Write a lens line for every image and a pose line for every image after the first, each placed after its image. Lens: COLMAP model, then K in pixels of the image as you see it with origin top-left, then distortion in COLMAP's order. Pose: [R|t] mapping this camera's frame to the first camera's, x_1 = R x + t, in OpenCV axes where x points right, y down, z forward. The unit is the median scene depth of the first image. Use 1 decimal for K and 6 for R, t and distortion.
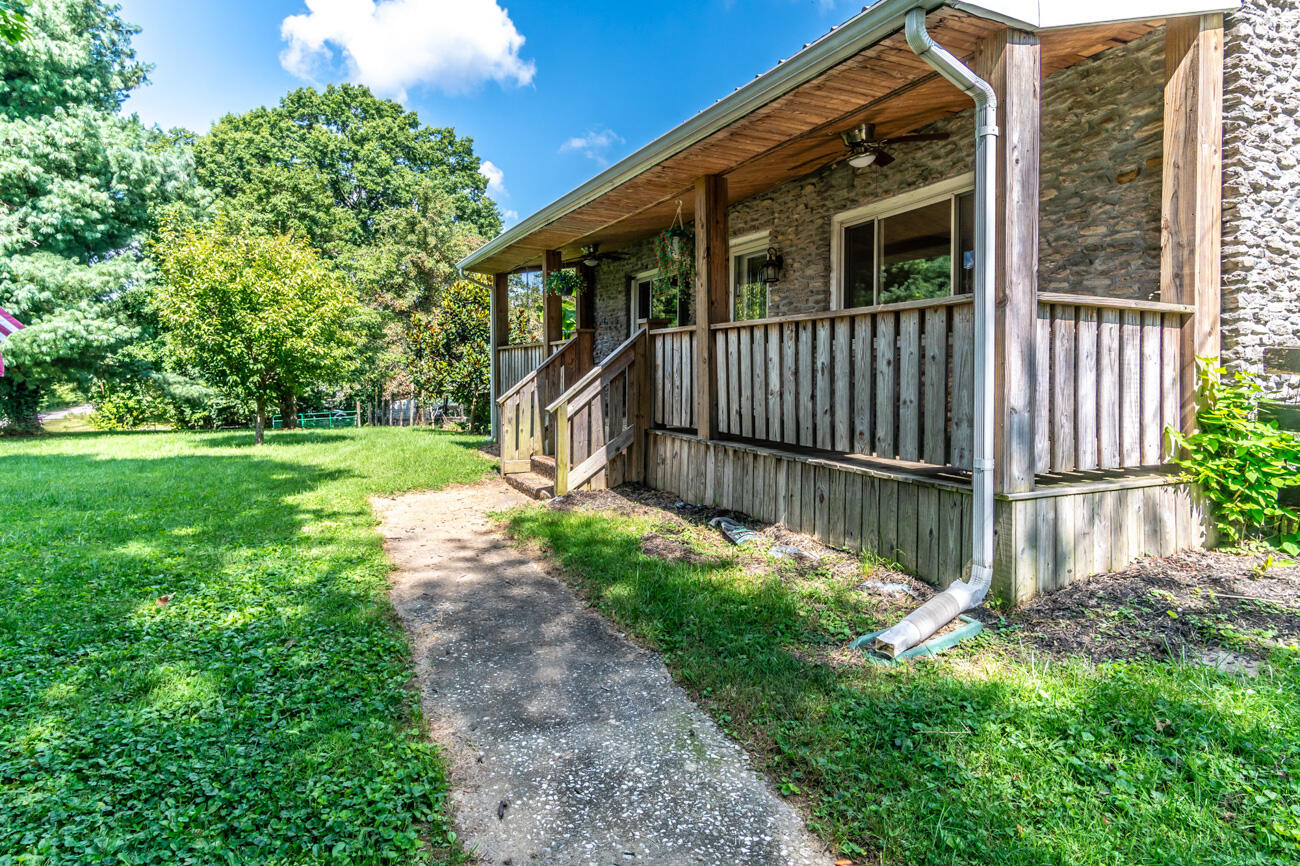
lens RADIAL K [[699.7, 0, 655.6], [0, 699.7, 376.2], [0, 0, 1]] dist [0.007170, 0.000299]
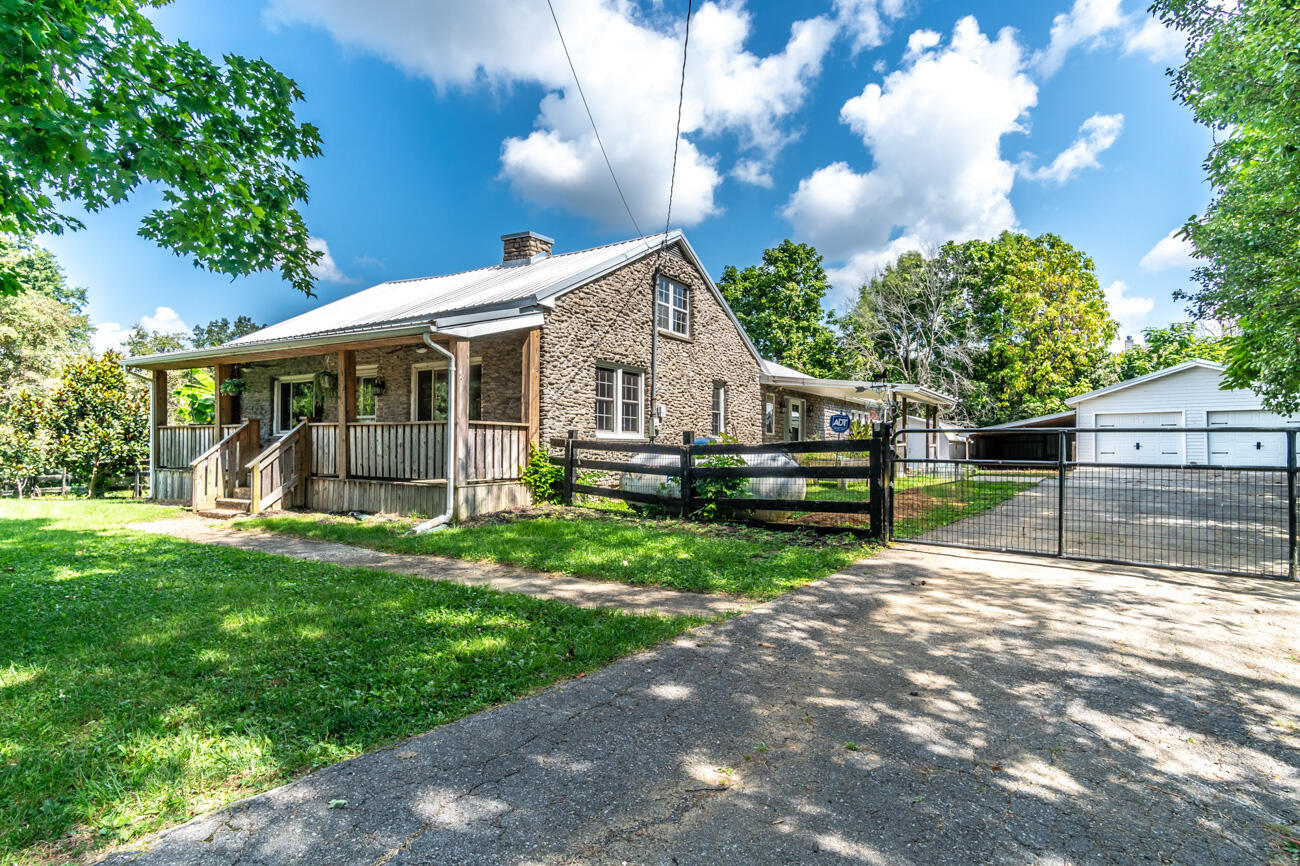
lens RADIAL K [[699.7, 0, 642.3], [0, 699.7, 436.0], [0, 0, 1]] dist [0.007170, 0.000299]
pose [[0.865518, 0.005748, 0.500844, -0.204602], [0.001790, 0.999892, -0.014568, -0.003939], [-0.500874, 0.013505, 0.865415, -1.240157]]
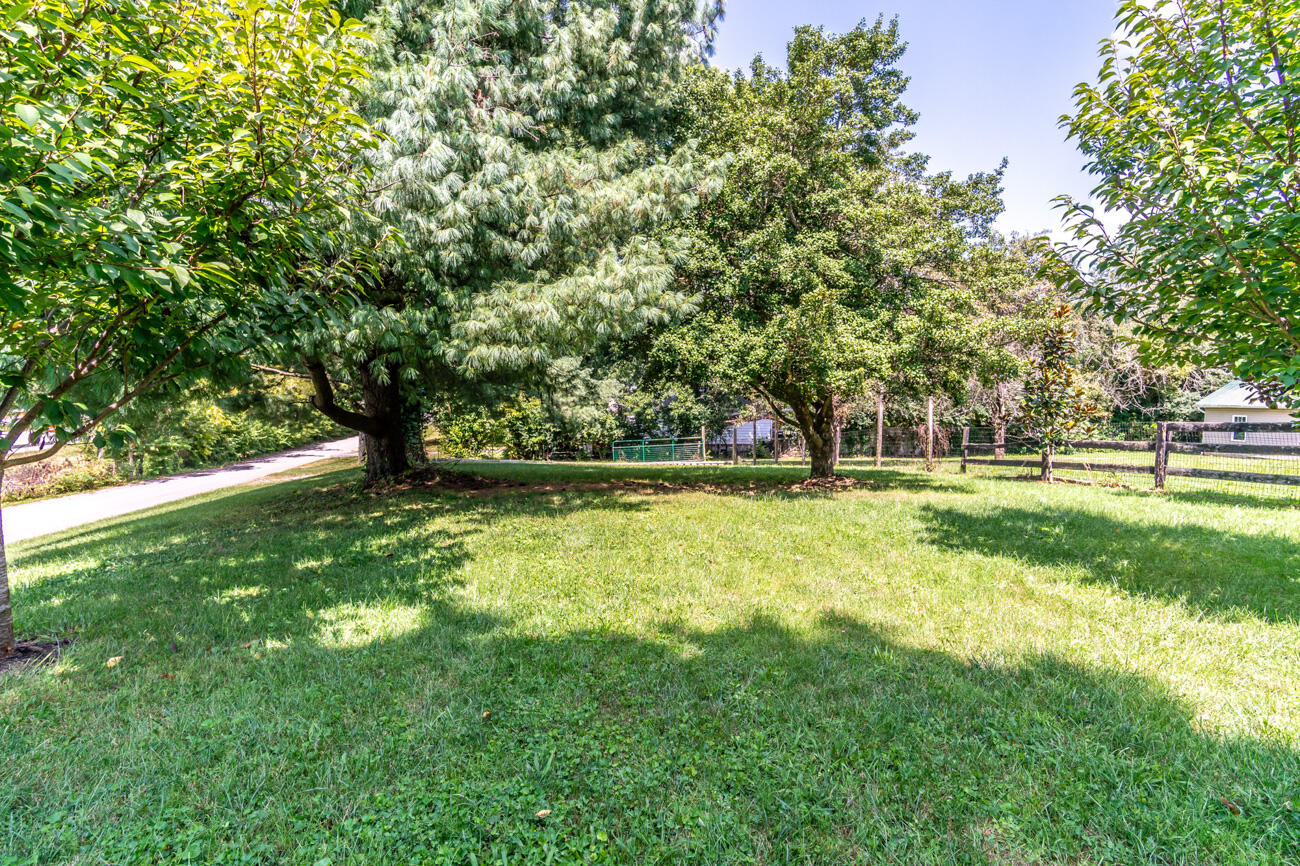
lens RADIAL K [[699.7, 0, 652.5], [0, 699.7, 431.2], [0, 0, 1]] dist [0.007170, 0.000299]
pose [[0.957862, 0.008511, -0.287102, -1.851473], [0.005524, 0.998830, 0.048038, 0.021160], [0.287175, -0.047600, 0.956695, 1.424344]]
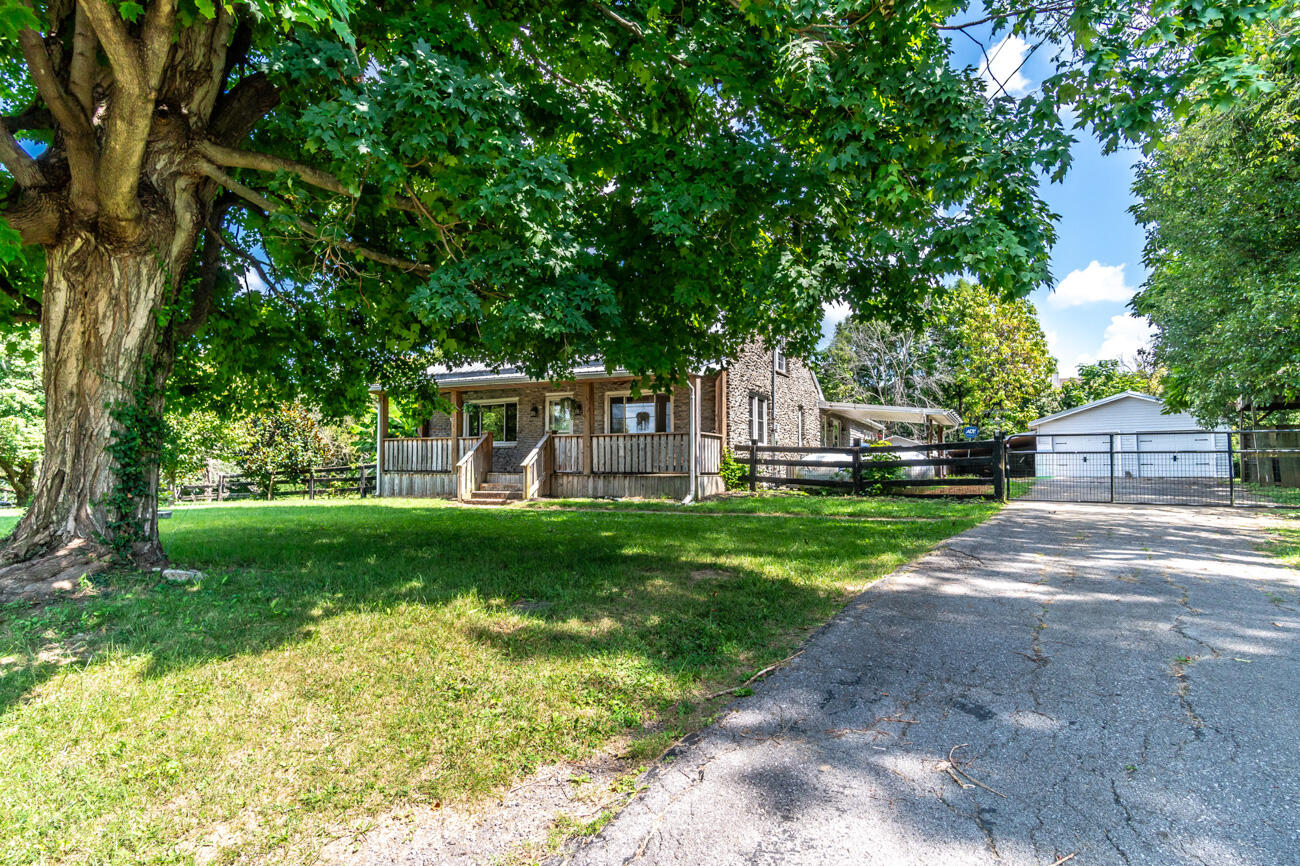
lens RADIAL K [[699.7, 0, 645.3], [0, 699.7, 435.5], [0, 0, 1]] dist [0.007170, 0.000299]
pose [[0.815262, 0.025117, 0.578548, -1.427926], [0.004027, 0.998789, -0.049036, 0.075456], [-0.579079, 0.042307, 0.814173, -1.506257]]
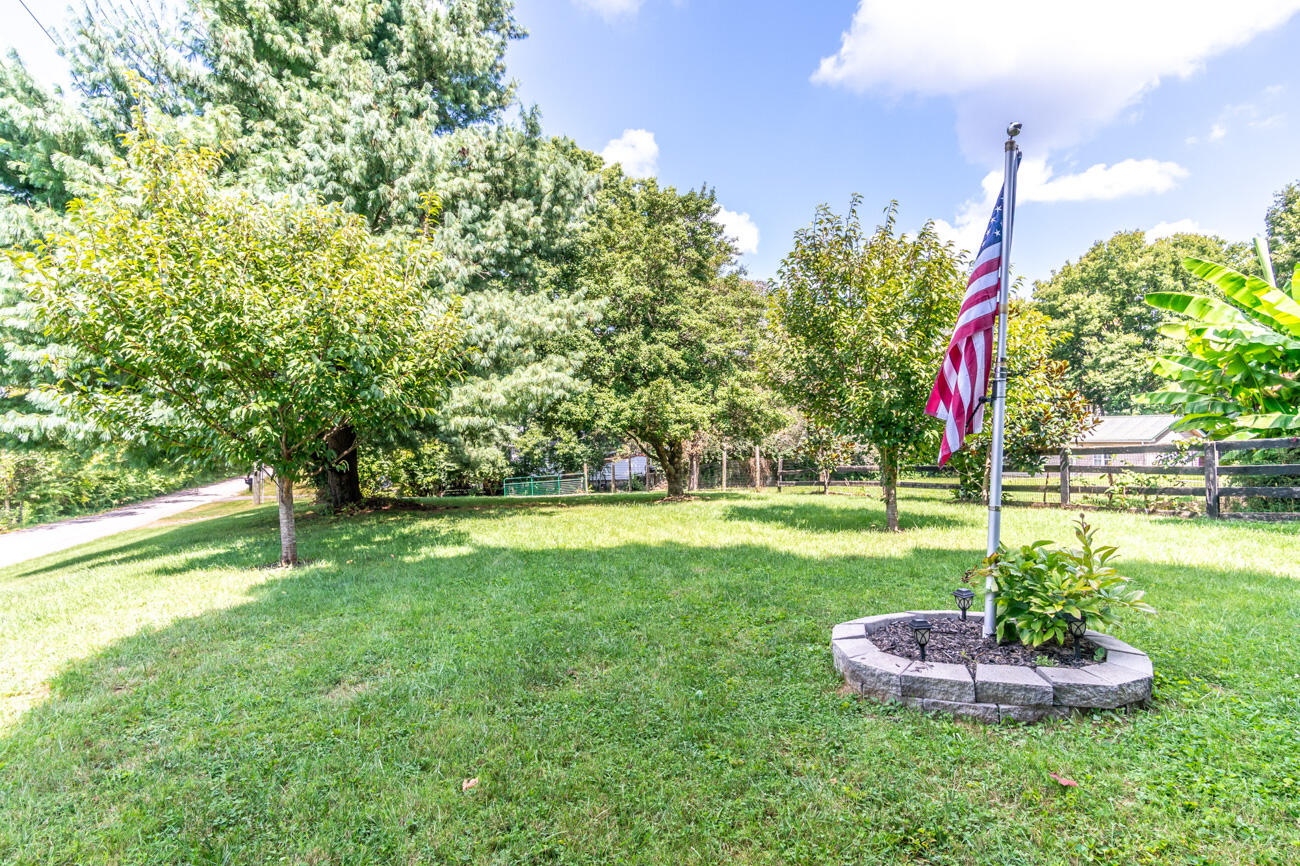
lens RADIAL K [[697.3, 0, 654.7], [0, 697.3, 441.1], [0, 0, 1]] dist [0.041160, 0.000554]
pose [[0.993364, -0.015457, -0.113973, -1.700136], [0.016605, 0.999820, 0.009128, -0.001430], [0.113812, -0.010960, 0.993442, 0.573356]]
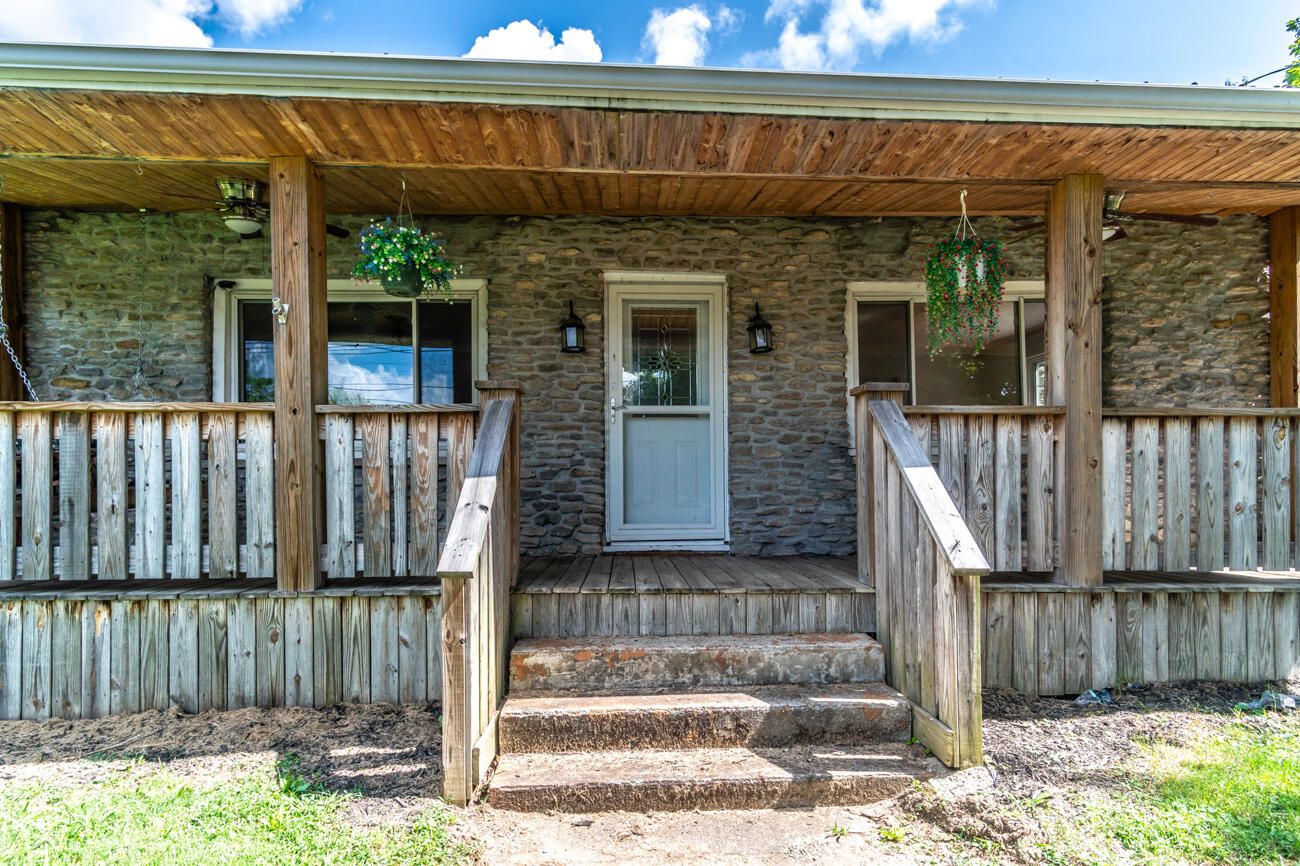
lens RADIAL K [[709.8, 0, 680.4], [0, 709.8, 458.5], [0, 0, 1]] dist [0.007702, 0.001207]
pose [[0.403245, 0.032221, 0.914525, -0.708788], [0.009056, 0.999190, -0.039197, -0.005293], [-0.915047, 0.024088, 0.402627, 1.106812]]
